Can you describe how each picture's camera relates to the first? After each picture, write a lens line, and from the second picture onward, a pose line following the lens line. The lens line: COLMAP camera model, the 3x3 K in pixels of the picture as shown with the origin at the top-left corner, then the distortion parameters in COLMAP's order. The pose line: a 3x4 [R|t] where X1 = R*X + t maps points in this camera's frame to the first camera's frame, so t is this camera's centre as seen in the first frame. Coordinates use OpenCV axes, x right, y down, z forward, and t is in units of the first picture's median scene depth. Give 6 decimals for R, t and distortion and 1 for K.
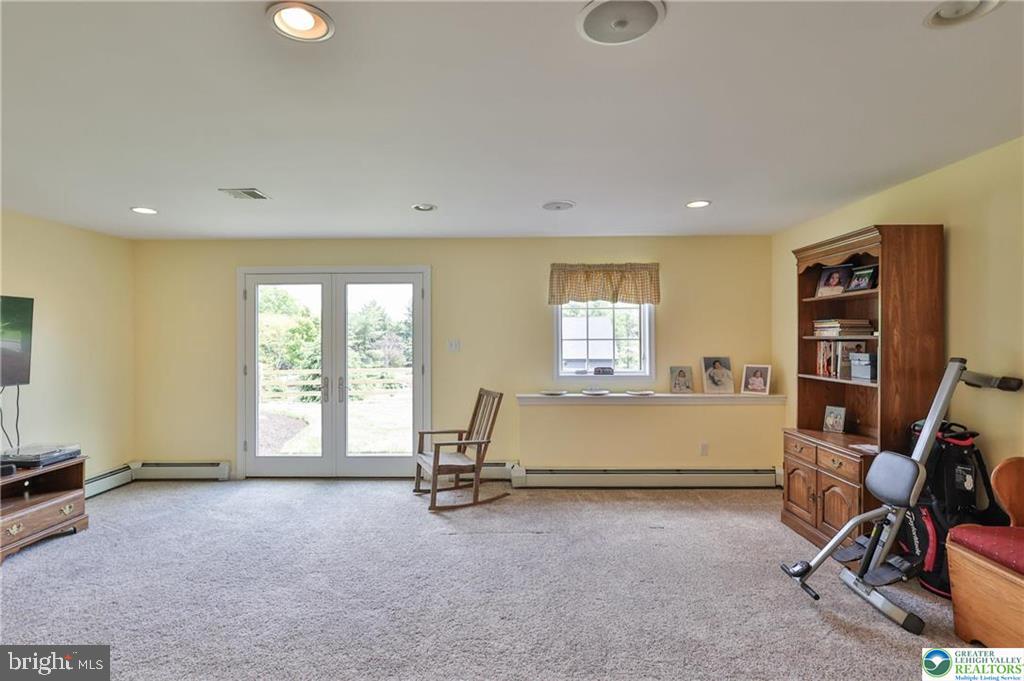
lens RADIAL K [[503.5, 0, 510.1], [0, 503.5, 339.2], [0, 0, 1]] dist [0.005128, 0.000291]
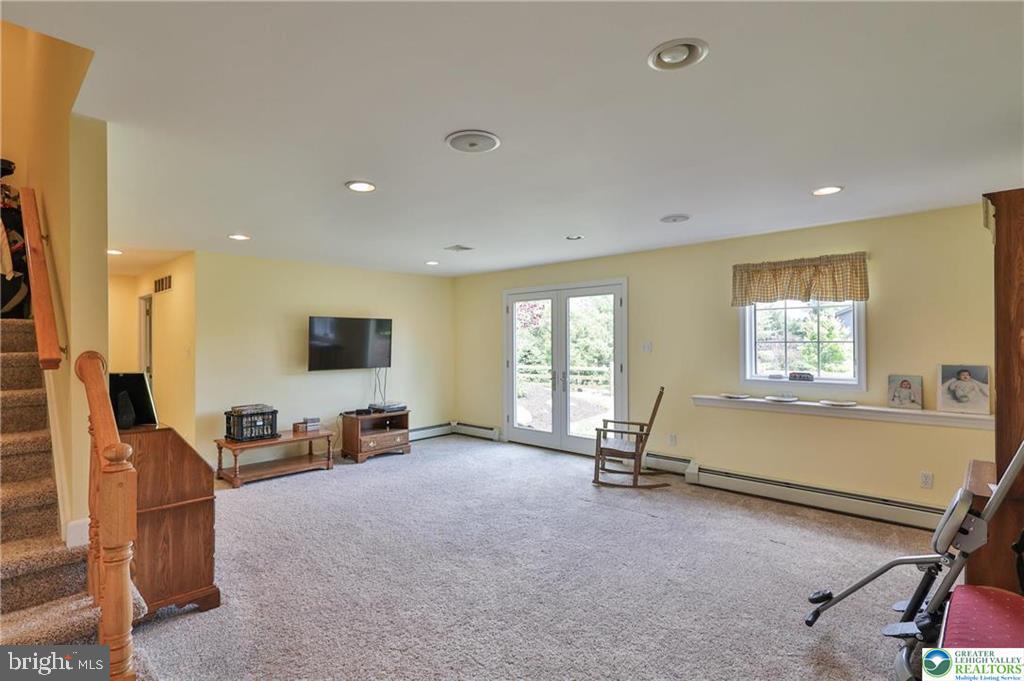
lens RADIAL K [[503.5, 0, 512.1], [0, 503.5, 340.3], [0, 0, 1]] dist [0.005128, 0.000291]
pose [[0.745487, -0.001505, -0.666519, 0.418013], [0.002753, 0.999996, 0.000821, -0.004865], [0.666515, -0.002447, 0.745488, -0.027798]]
